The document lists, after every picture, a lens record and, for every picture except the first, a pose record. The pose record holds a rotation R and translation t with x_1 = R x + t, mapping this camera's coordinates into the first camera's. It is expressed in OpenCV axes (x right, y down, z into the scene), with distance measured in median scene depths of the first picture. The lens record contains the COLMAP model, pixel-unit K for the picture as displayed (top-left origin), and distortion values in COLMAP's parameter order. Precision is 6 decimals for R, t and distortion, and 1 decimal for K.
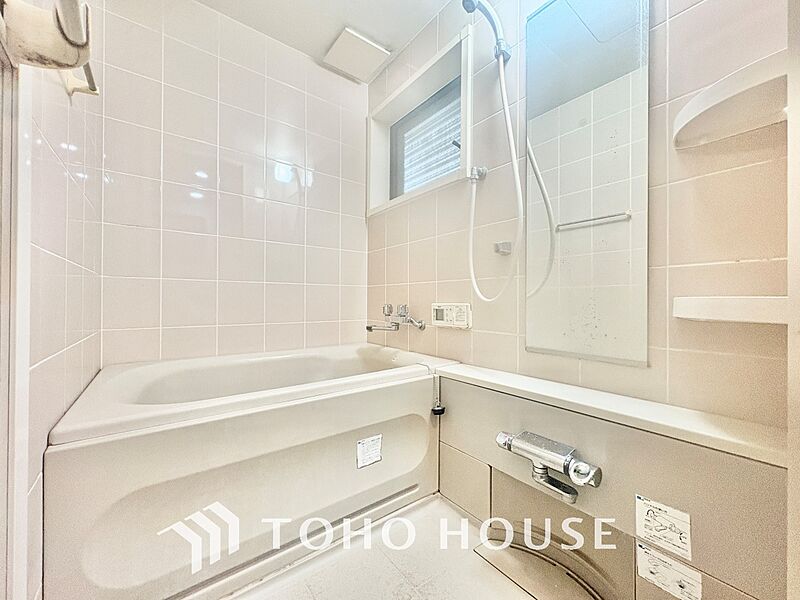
lens RADIAL K [[320.7, 0, 400.0], [0, 320.7, 300.0], [0, 0, 1]] dist [0.001686, 0.000277]
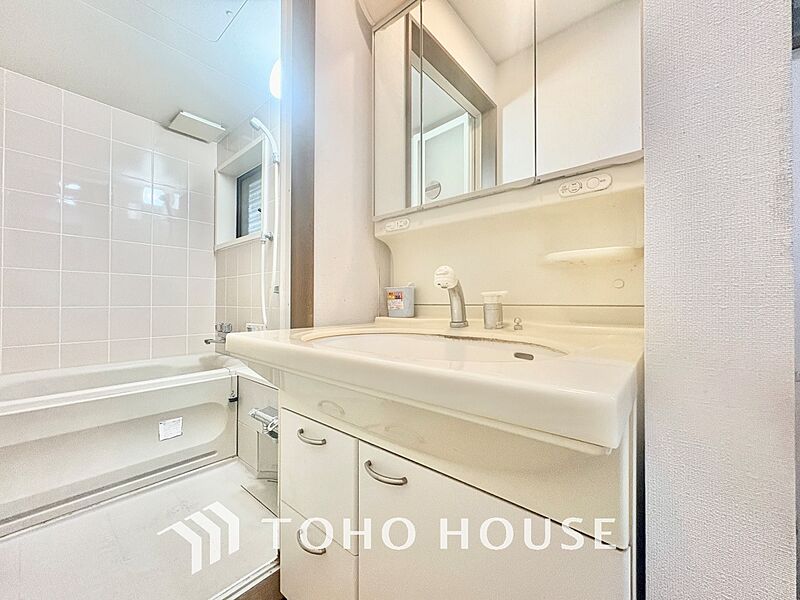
lens RADIAL K [[320.7, 0, 400.0], [0, 320.7, 300.0], [0, 0, 1]] dist [0.001686, 0.000277]
pose [[0.979125, -0.000761, 0.203260, 0.390262], [0.002072, 0.999978, -0.006241, -0.065787], [-0.203251, 0.006532, 0.979105, -0.403285]]
